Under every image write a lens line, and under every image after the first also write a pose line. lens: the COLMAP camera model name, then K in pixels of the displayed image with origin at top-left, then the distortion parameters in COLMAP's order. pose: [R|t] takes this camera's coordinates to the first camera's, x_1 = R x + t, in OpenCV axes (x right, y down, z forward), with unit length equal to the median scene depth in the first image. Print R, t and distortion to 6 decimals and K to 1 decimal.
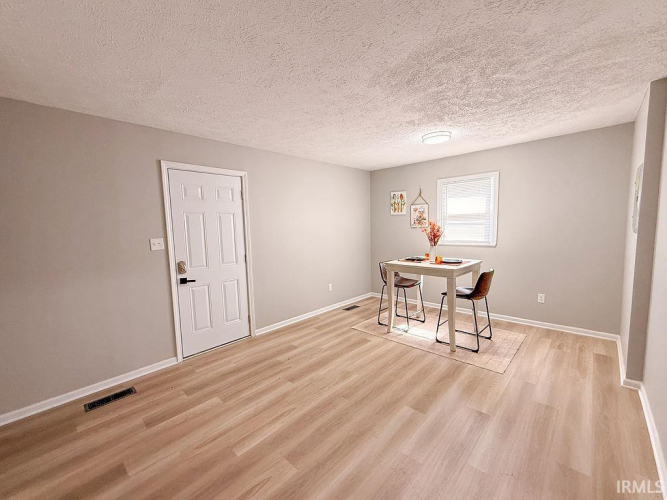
lens RADIAL K [[276.9, 0, 333.5], [0, 276.9, 250.0], [0, 0, 1]] dist [0.001086, 0.000134]
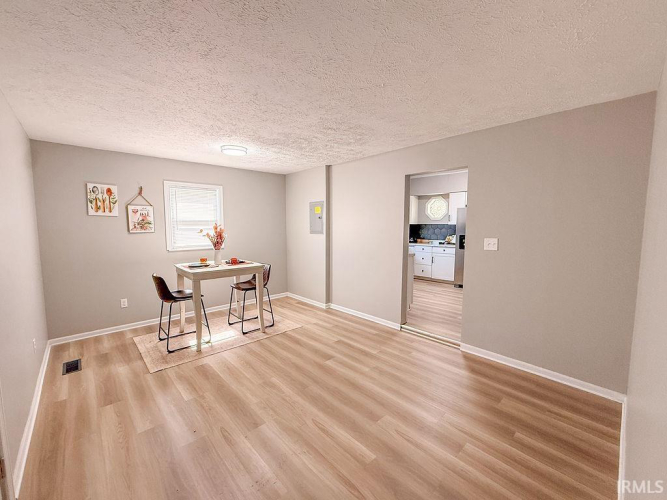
lens RADIAL K [[273.3, 0, 333.5], [0, 273.3, 250.0], [0, 0, 1]] dist [0.000866, 0.000095]
pose [[0.076007, -0.063455, 0.995086, -0.650055], [0.092048, 0.994158, 0.056365, -0.032754], [-0.992849, 0.087311, 0.081404, 0.508539]]
